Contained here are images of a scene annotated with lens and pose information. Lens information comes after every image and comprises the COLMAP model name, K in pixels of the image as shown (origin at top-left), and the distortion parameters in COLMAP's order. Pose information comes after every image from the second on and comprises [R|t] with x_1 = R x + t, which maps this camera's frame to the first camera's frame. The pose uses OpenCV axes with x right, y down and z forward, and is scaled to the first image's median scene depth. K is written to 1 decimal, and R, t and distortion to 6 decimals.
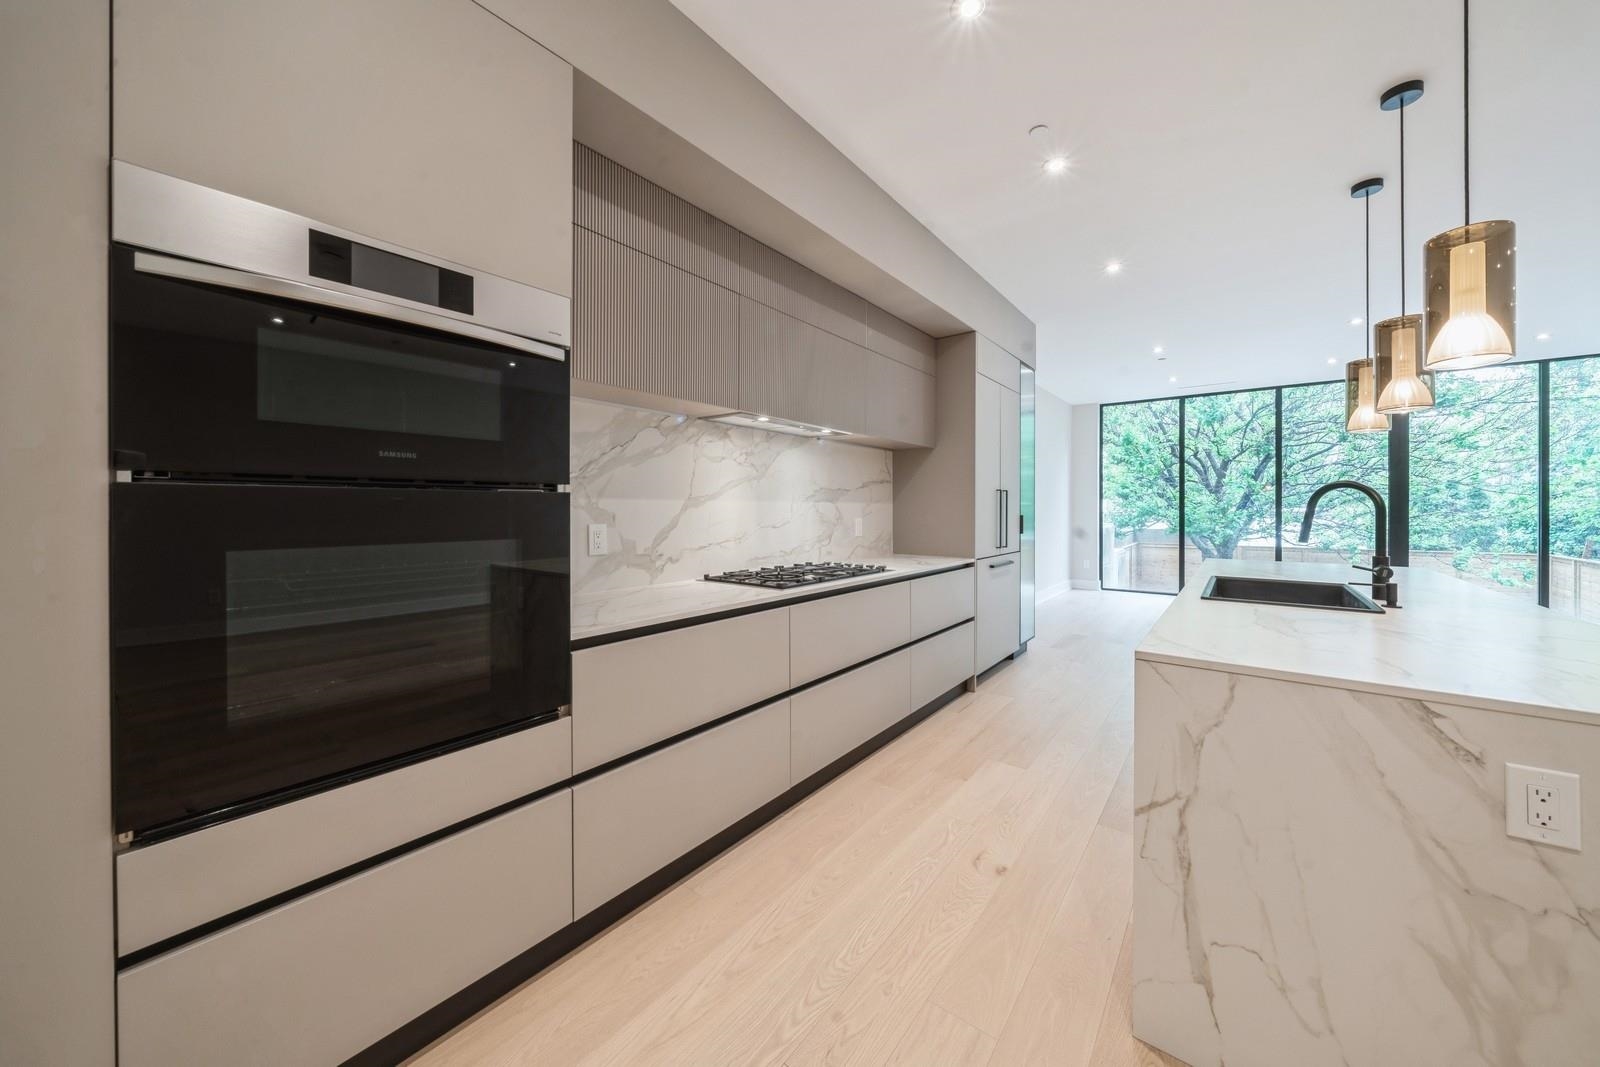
lens RADIAL K [[552.1, 0, 807.6], [0, 552.1, 510.9], [0, 0, 1]] dist [-0.006134, 0.000293]
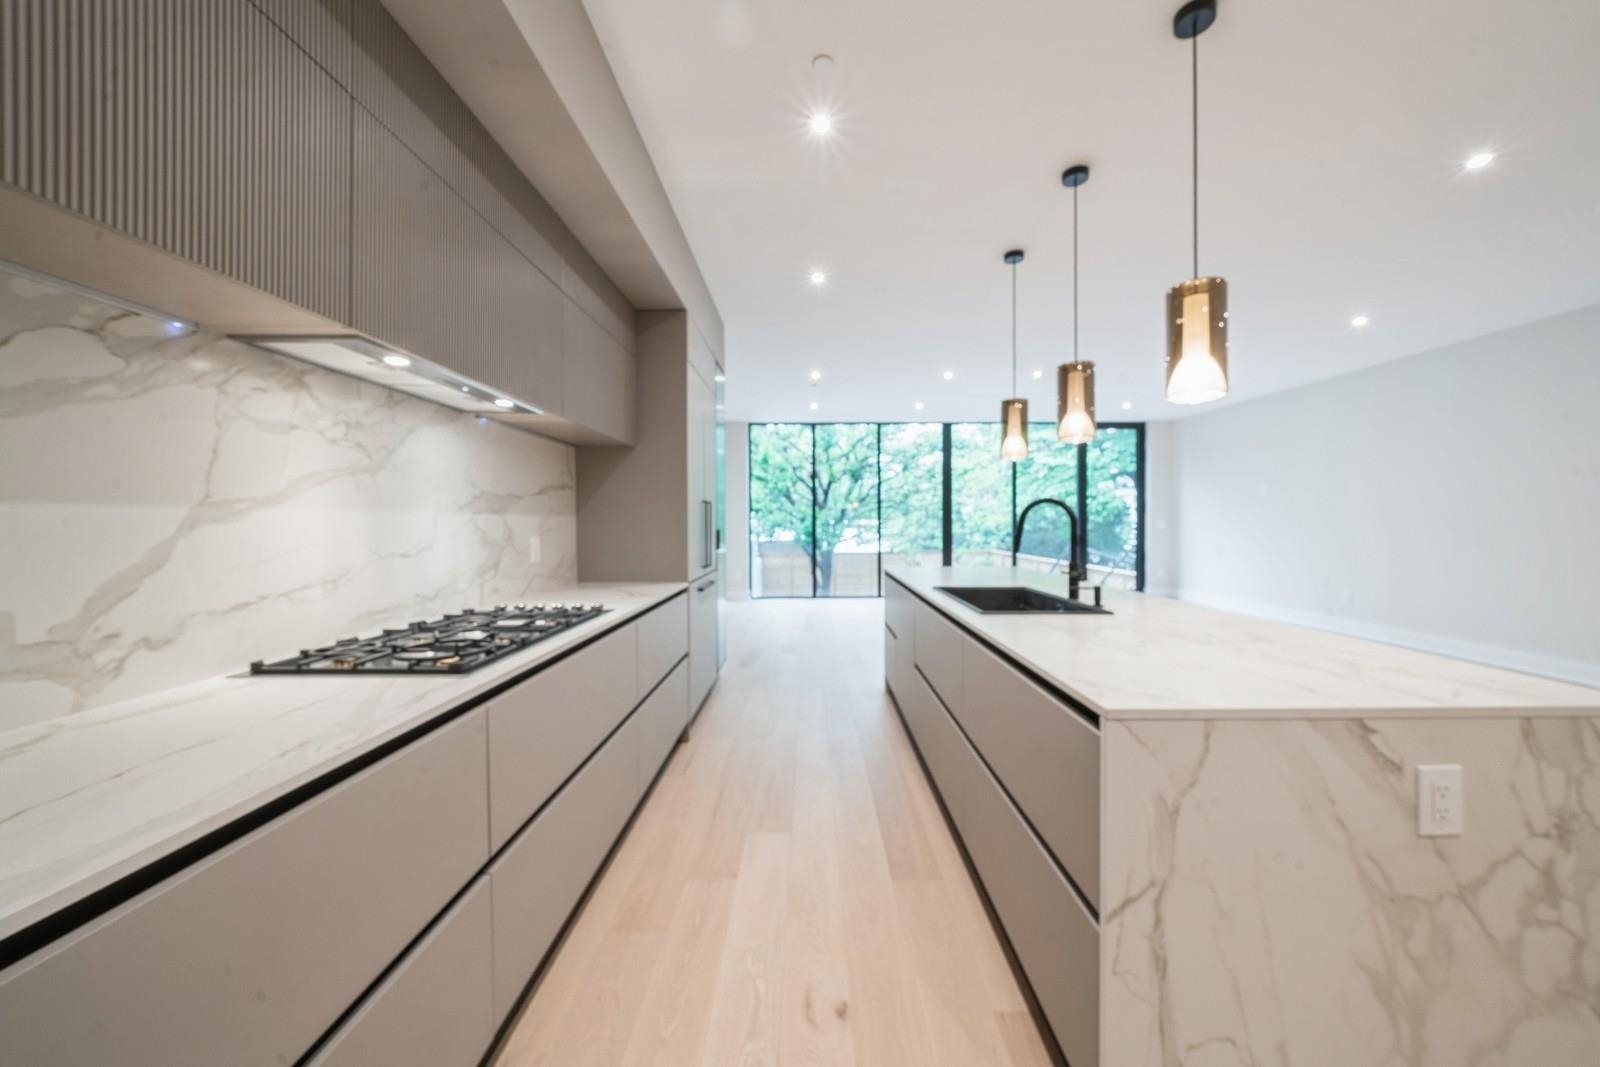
lens RADIAL K [[552.1, 0, 805.4], [0, 552.1, 527.7], [0, 0, 1]] dist [-0.006134, 0.000293]
pose [[0.787235, -0.009607, 0.616578, -0.099646], [0.006101, 0.999951, 0.007790, -0.003043], [-0.616622, -0.002371, 0.787256, 0.323247]]
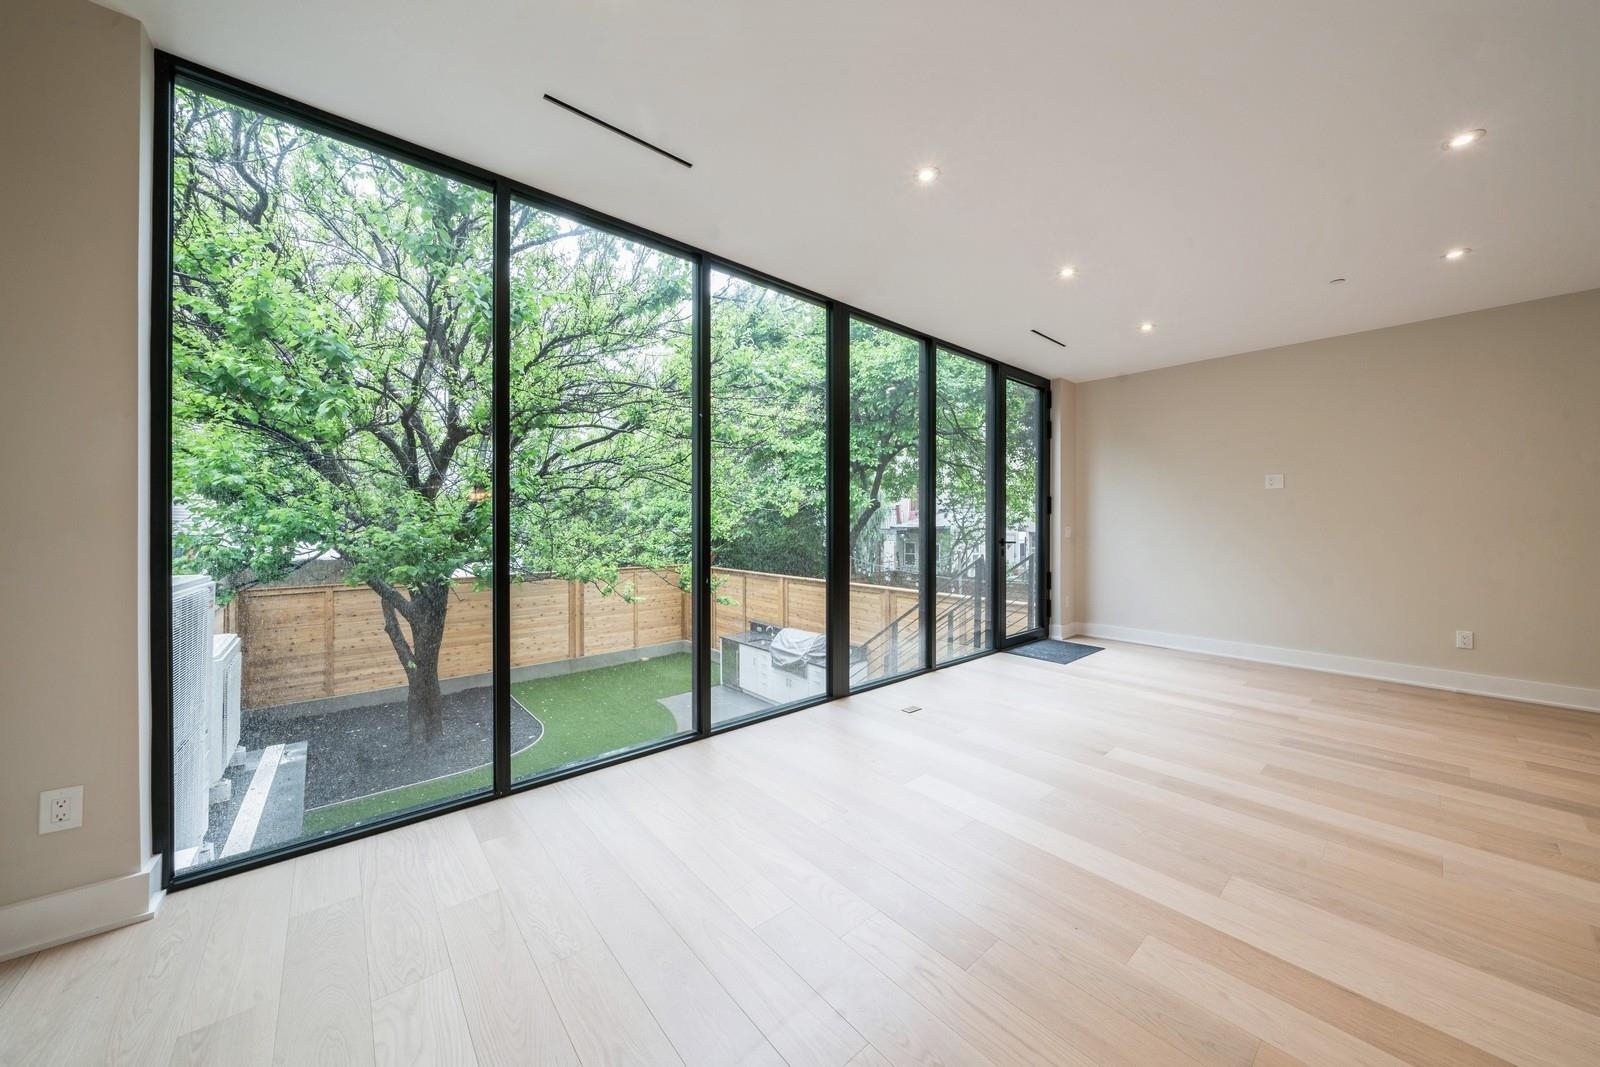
lens RADIAL K [[552.1, 0, 802.0], [0, 552.1, 522.0], [0, 0, 1]] dist [-0.006134, 0.000293]
pose [[0.193143, 0.001637, 0.981169, 1.090482], [0.003149, 0.999992, -0.002289, -0.016463], [-0.981166, 0.003532, 0.193137, 2.097553]]
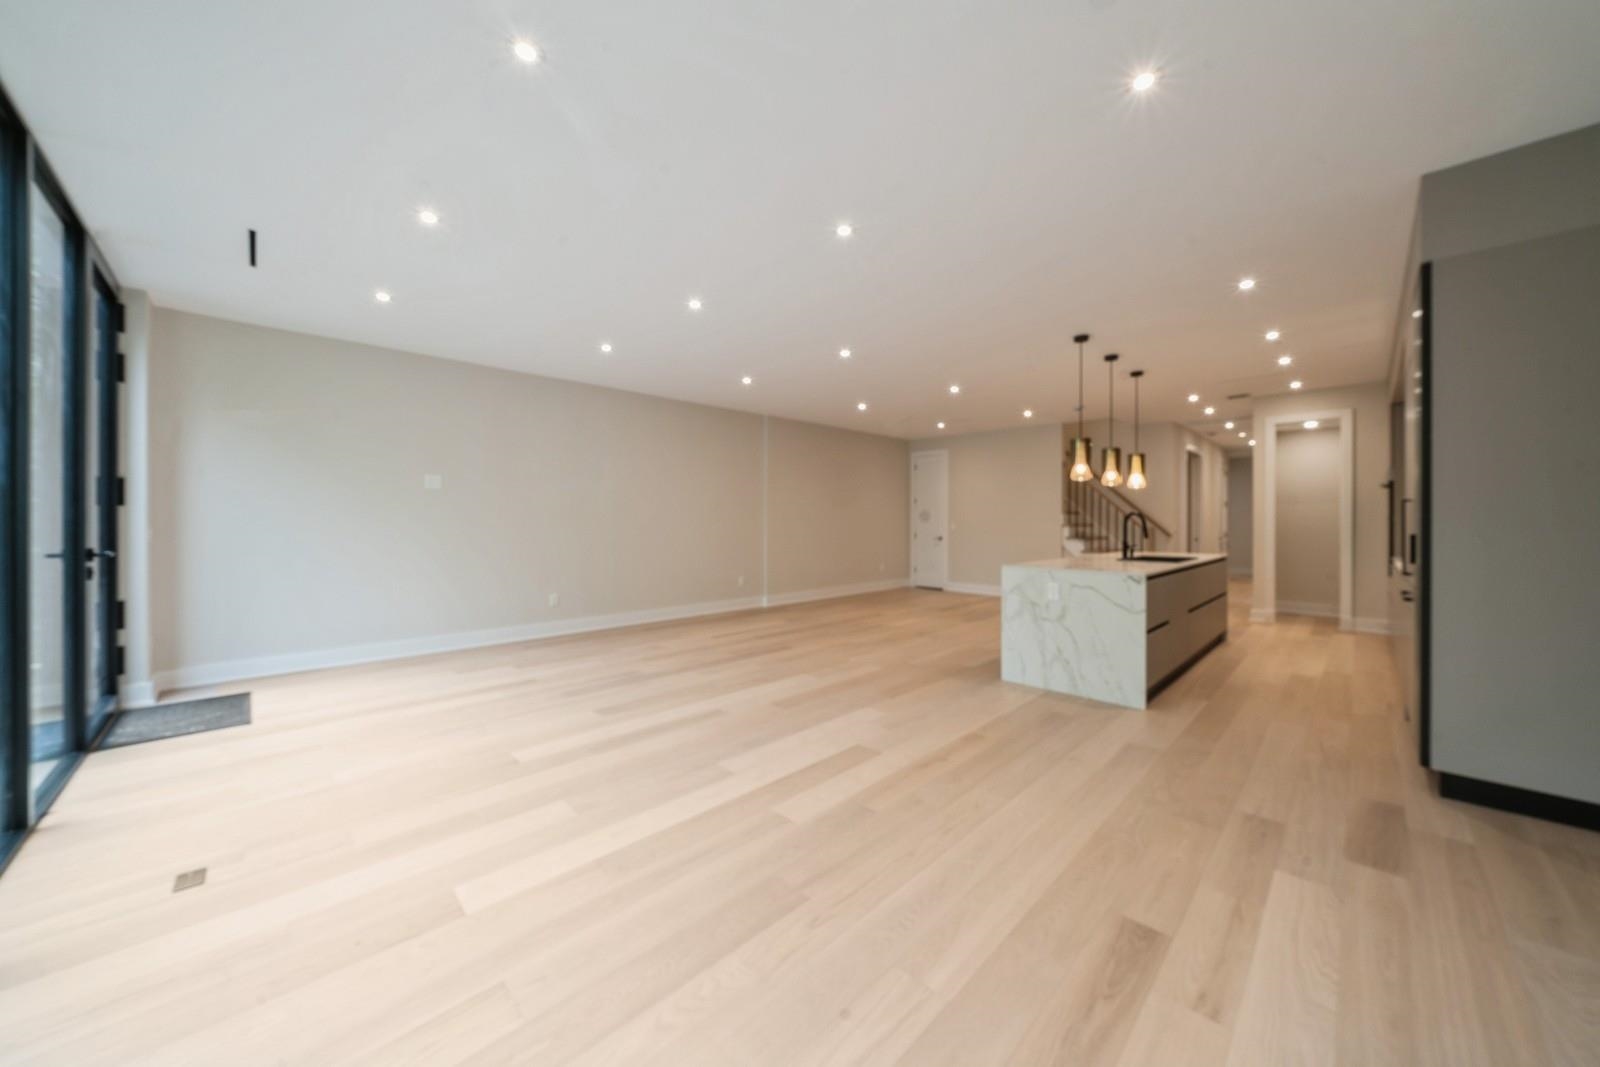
lens RADIAL K [[552.1, 0, 826.1], [0, 552.1, 521.8], [0, 0, 1]] dist [-0.006134, 0.000293]
pose [[-0.994540, -0.003309, 0.104306, 1.558853], [-0.002798, 0.999983, 0.005046, -0.022382], [-0.104321, 0.004726, -0.994532, 2.675179]]
